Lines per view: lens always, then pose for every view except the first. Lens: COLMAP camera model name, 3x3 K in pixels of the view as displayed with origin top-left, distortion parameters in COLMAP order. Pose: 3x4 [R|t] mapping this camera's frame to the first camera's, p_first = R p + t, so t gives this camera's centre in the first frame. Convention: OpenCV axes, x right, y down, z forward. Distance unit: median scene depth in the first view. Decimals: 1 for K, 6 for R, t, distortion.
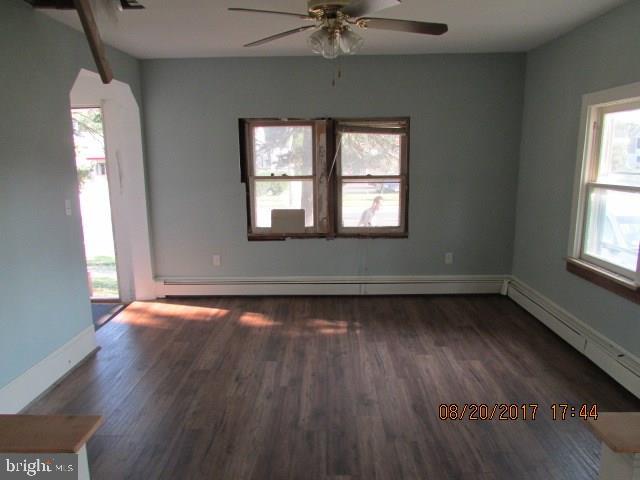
lens RADIAL K [[454.0, 0, 318.1], [0, 454.0, 243.3], [0, 0, 1]] dist [-0.019915, -0.005091]
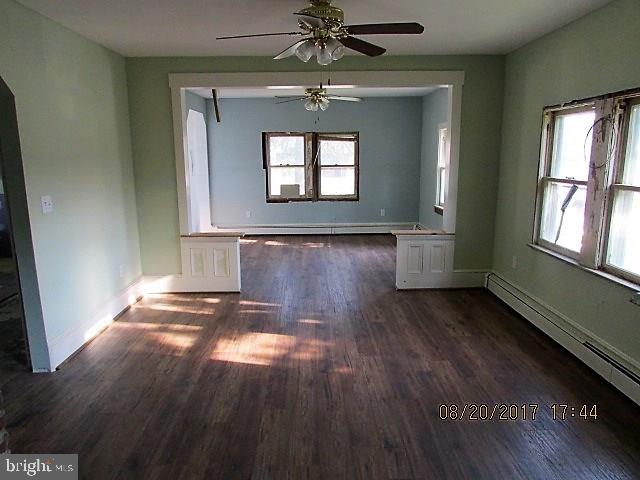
lens RADIAL K [[454.0, 0, 319.1], [0, 454.0, 236.9], [0, 0, 1]] dist [-0.019915, -0.005091]
pose [[0.999425, -0.005026, 0.033522, -0.014379], [0.005351, 0.999940, -0.009608, 0.143680], [-0.033472, 0.009782, 0.999392, -0.737825]]
